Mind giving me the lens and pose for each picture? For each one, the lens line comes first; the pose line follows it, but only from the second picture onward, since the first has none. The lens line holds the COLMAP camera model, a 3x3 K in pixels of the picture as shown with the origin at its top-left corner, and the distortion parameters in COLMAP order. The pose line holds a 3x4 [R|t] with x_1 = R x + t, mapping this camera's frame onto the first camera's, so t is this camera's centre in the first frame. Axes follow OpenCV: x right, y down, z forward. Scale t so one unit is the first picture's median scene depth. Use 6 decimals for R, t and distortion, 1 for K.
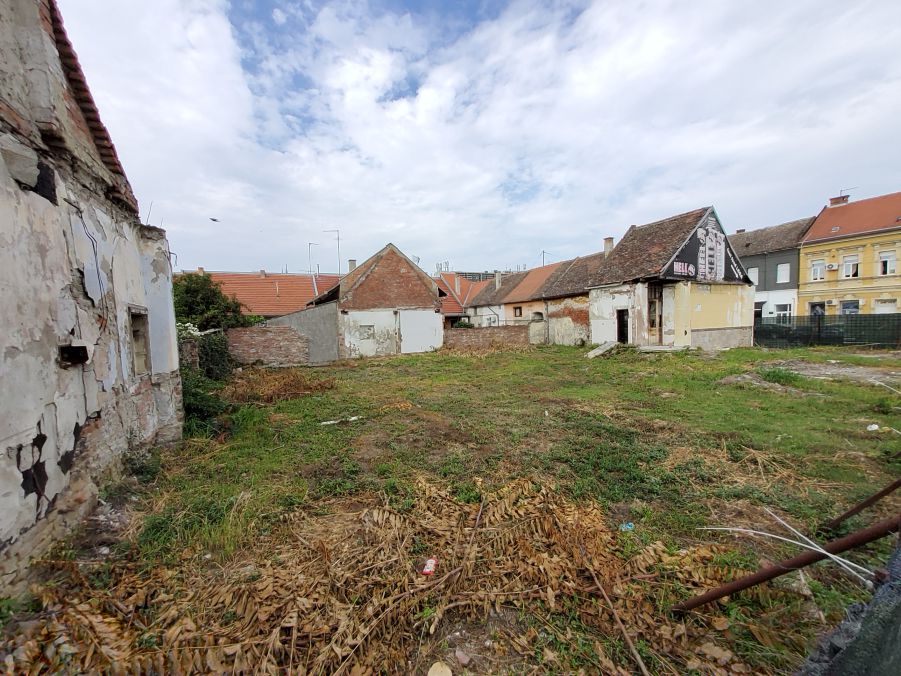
lens RADIAL K [[360.7, 0, 452.6], [0, 360.7, 346.3], [0, 0, 1]] dist [0.004453, -0.000303]
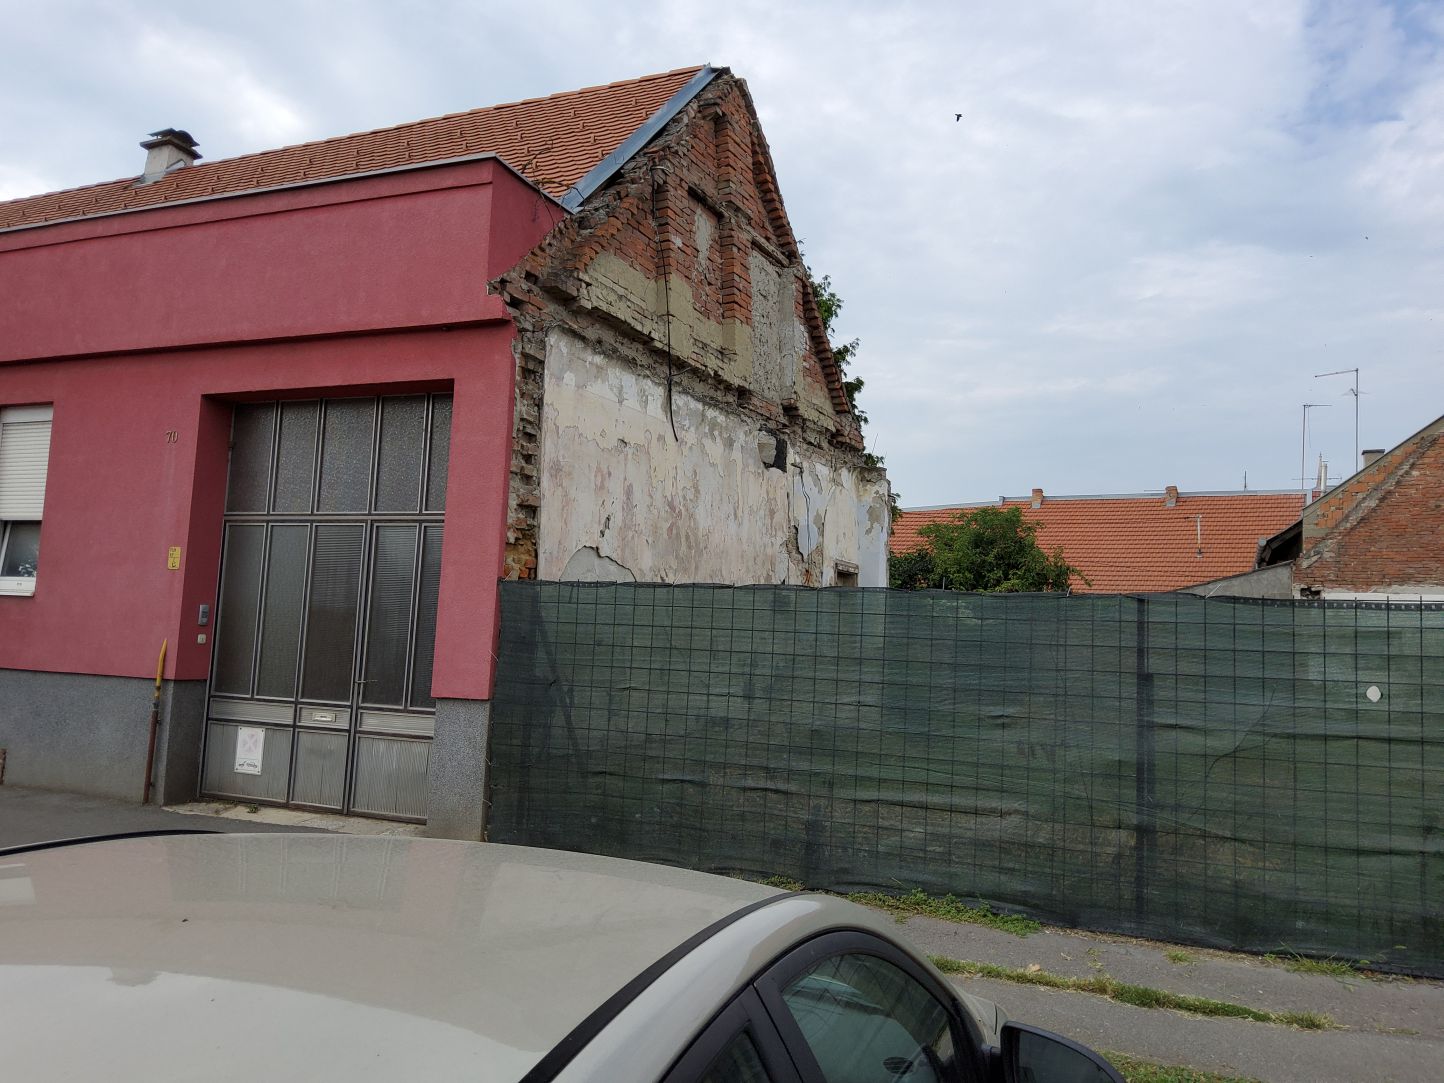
lens RADIAL K [[1091.7, 0, 724.3], [0, 1091.7, 539.6], [0, 0, 1]] dist [0.032275, -0.046126]
pose [[0.612891, -0.014492, -0.790035, 1.189936], [-0.103724, 0.989705, -0.098621, 0.143290], [0.783330, 0.142389, 0.605078, -0.951242]]
